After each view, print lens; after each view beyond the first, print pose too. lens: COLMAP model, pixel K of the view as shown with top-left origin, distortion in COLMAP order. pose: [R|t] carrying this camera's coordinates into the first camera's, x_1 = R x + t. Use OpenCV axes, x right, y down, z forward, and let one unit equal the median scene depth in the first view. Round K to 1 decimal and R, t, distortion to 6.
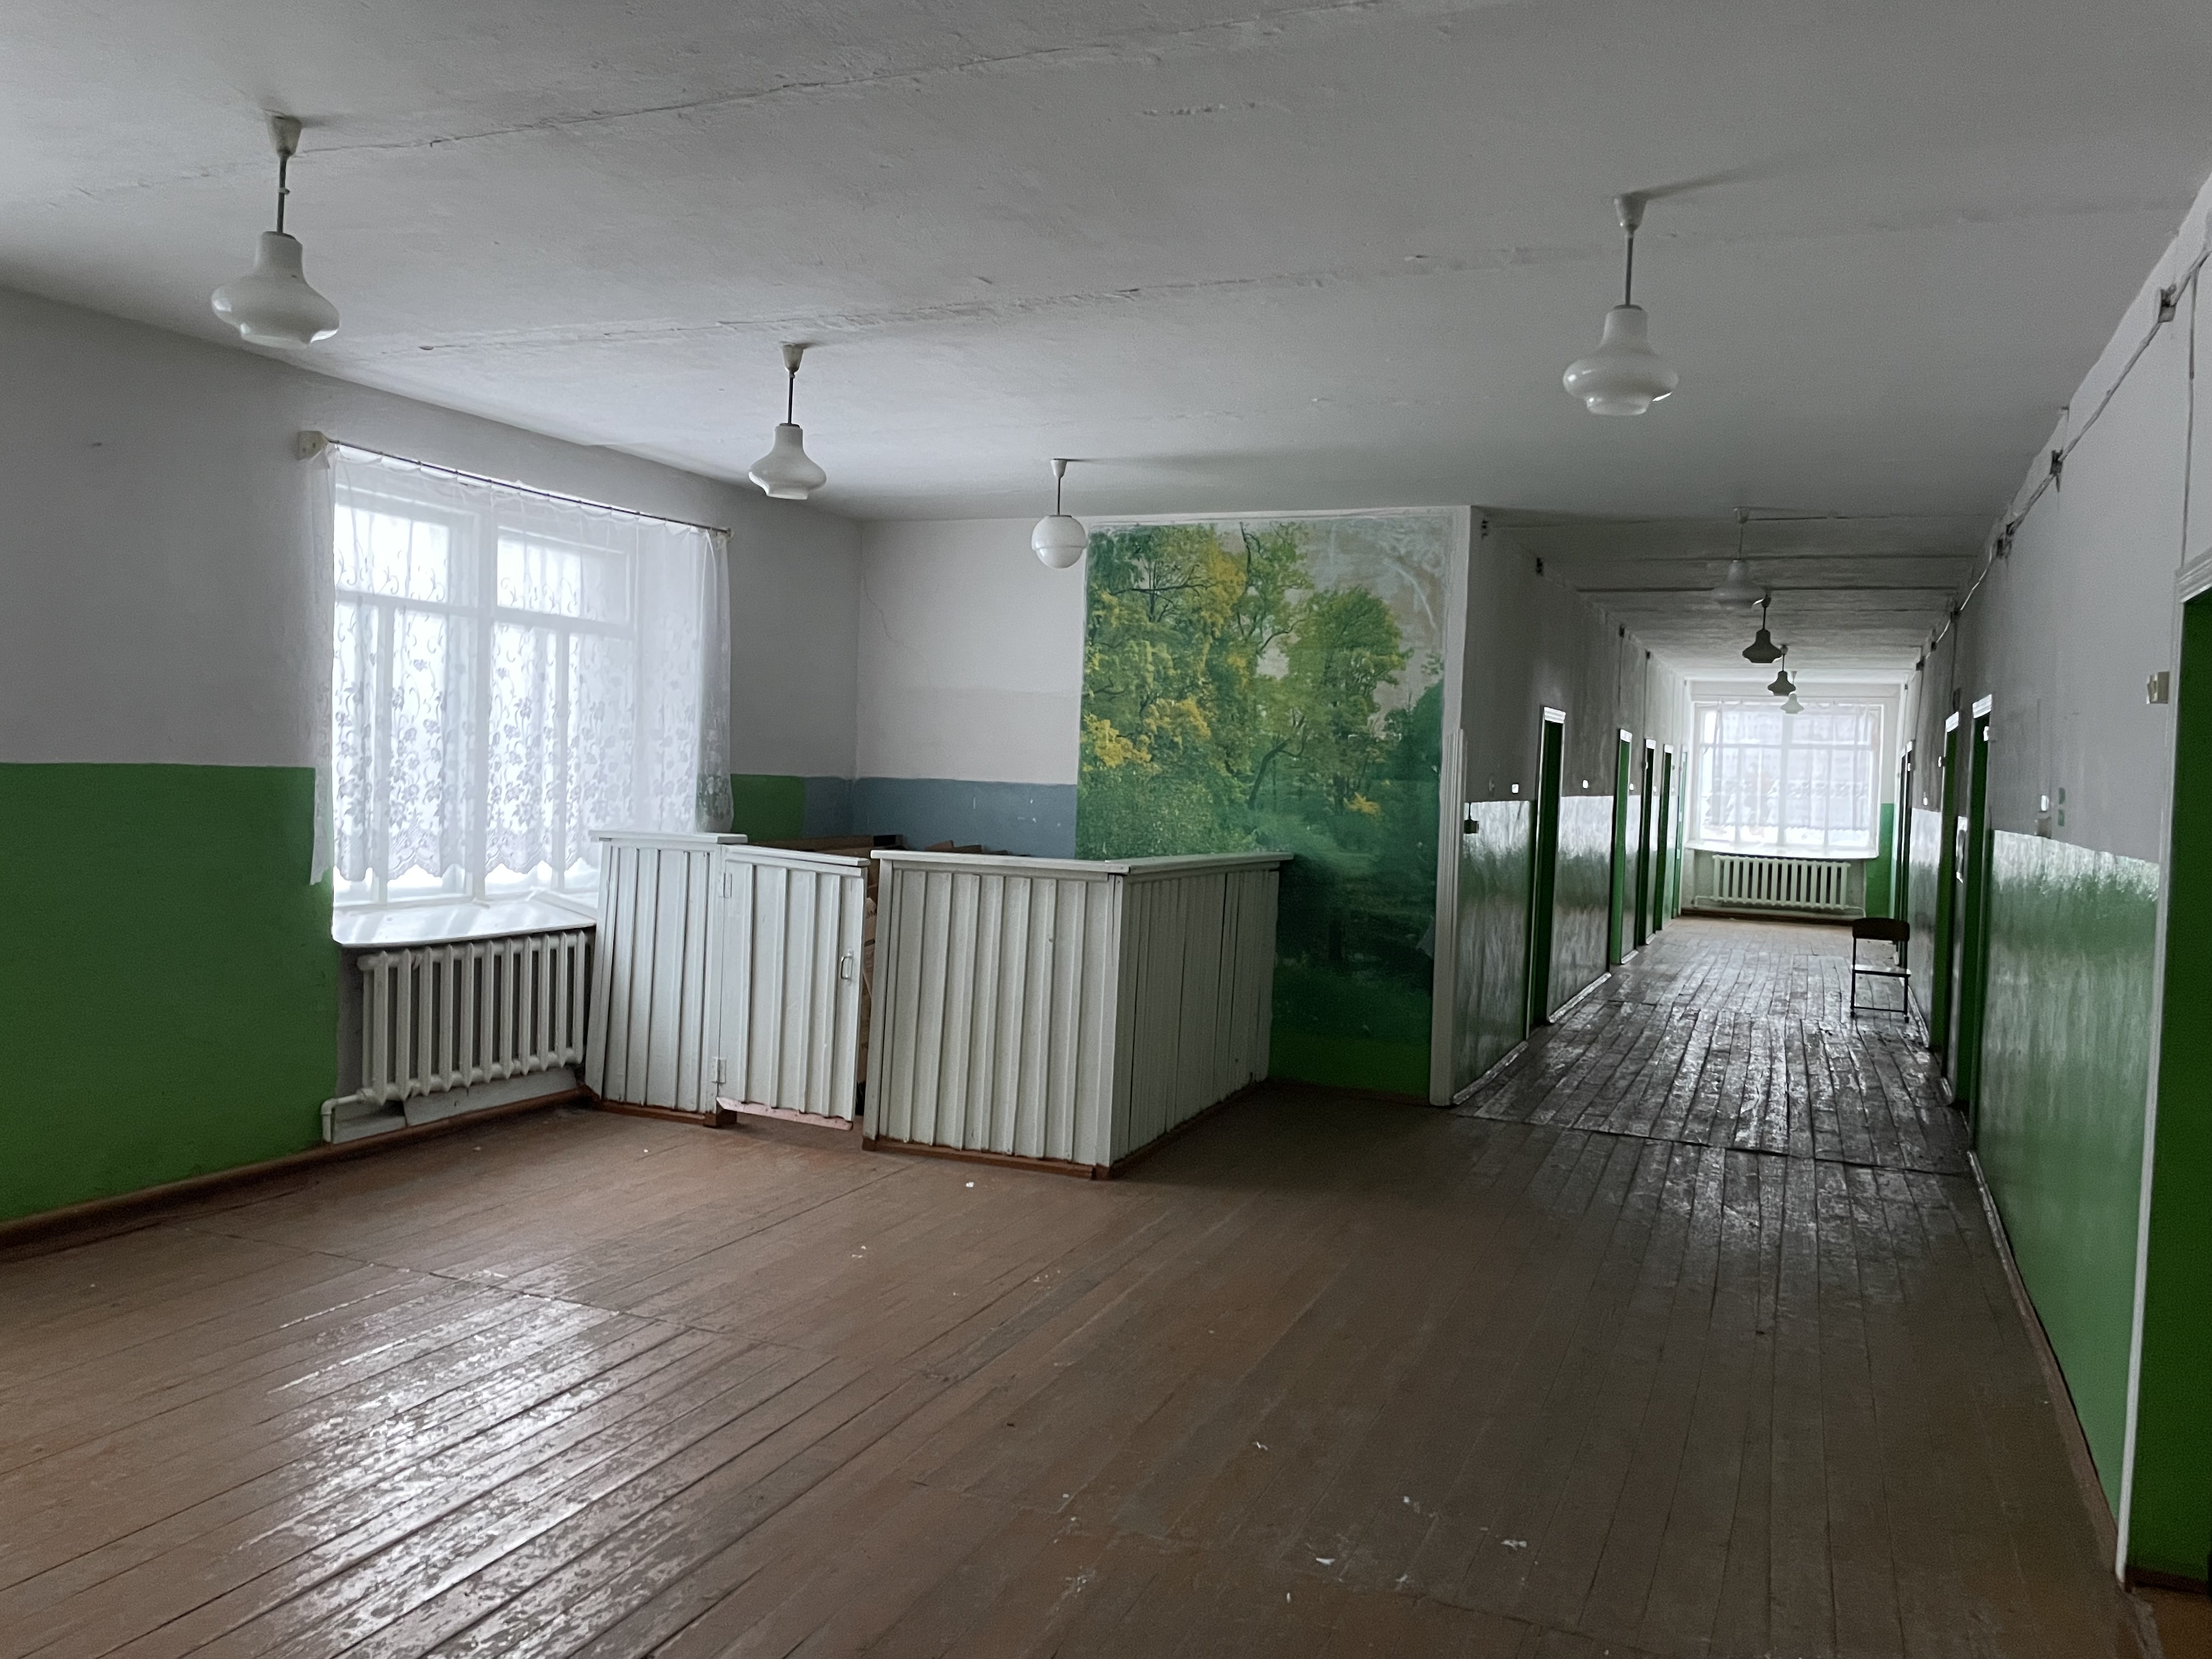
lens RADIAL K [[1677.9, 0, 1095.6], [0, 1677.9, 784.2], [0, 0, 1]] dist [0.157510, -0.171164]
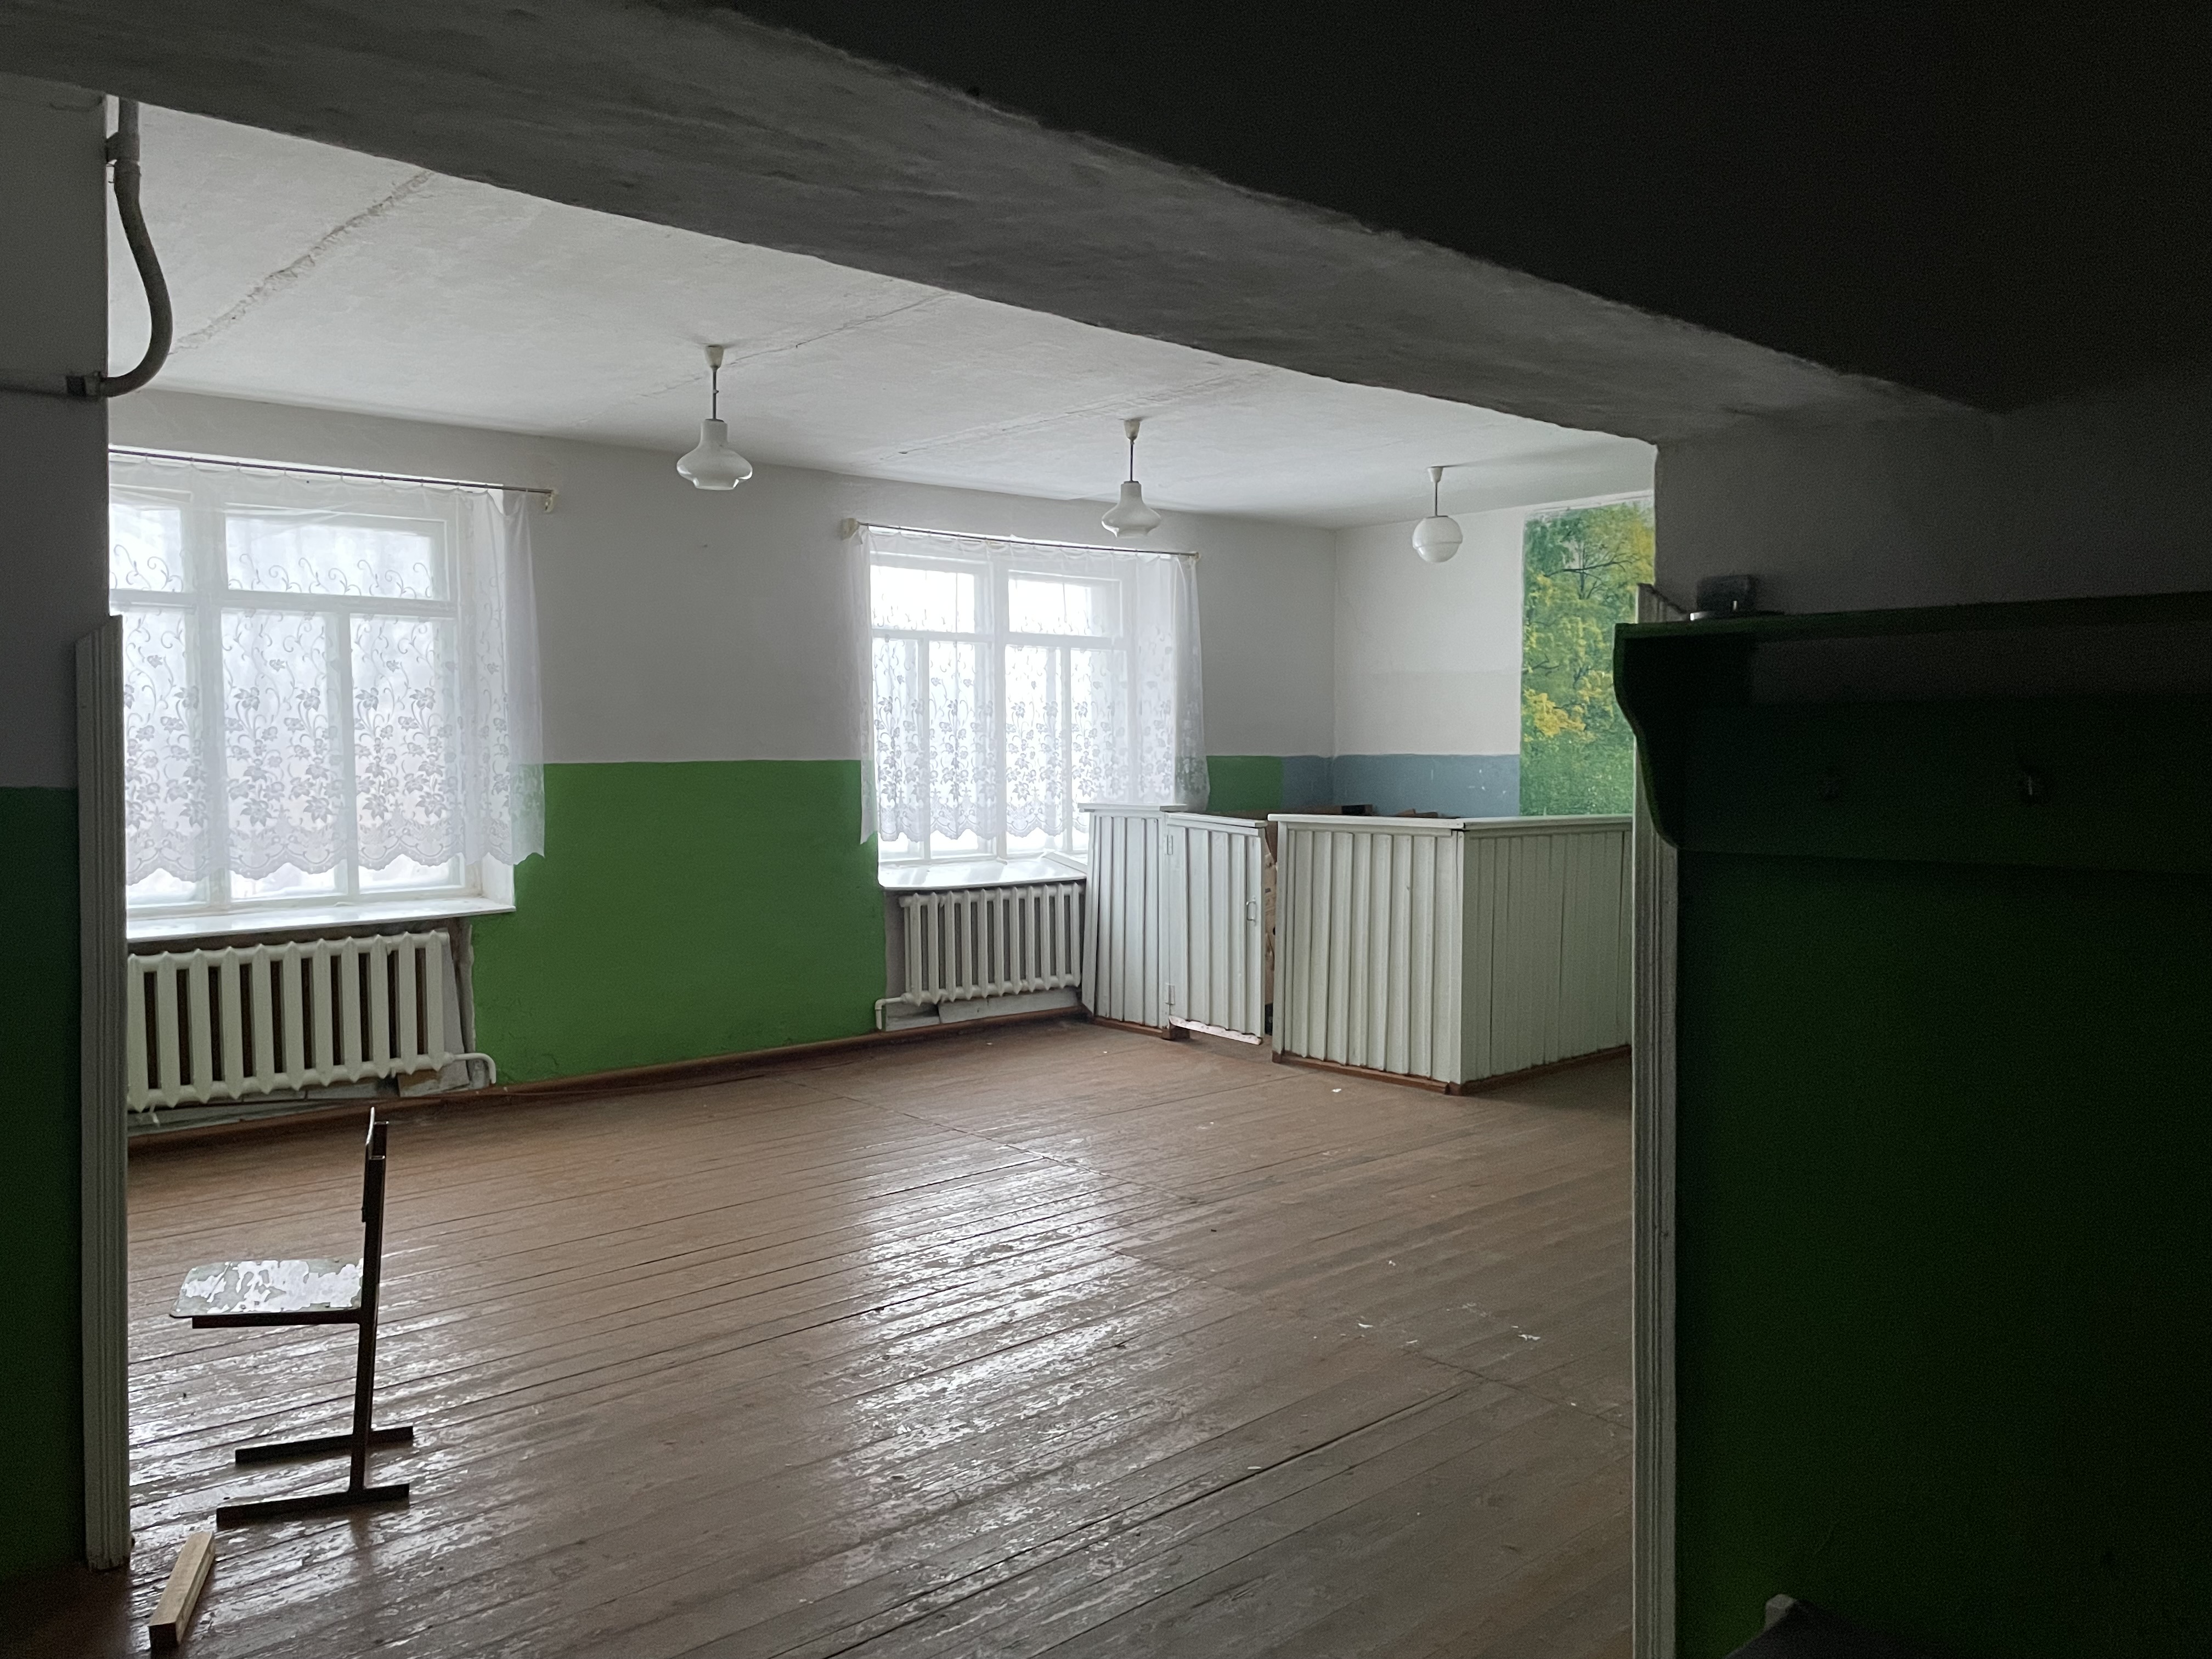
lens RADIAL K [[1677.9, 0, 1095.6], [0, 1677.9, 784.2], [0, 0, 1]] dist [0.157510, -0.171164]
pose [[0.907204, -0.027627, -0.419783, 0.244969], [0.031087, 0.999516, 0.001402, 0.011625], [0.419541, -0.014322, 0.907624, -0.133573]]
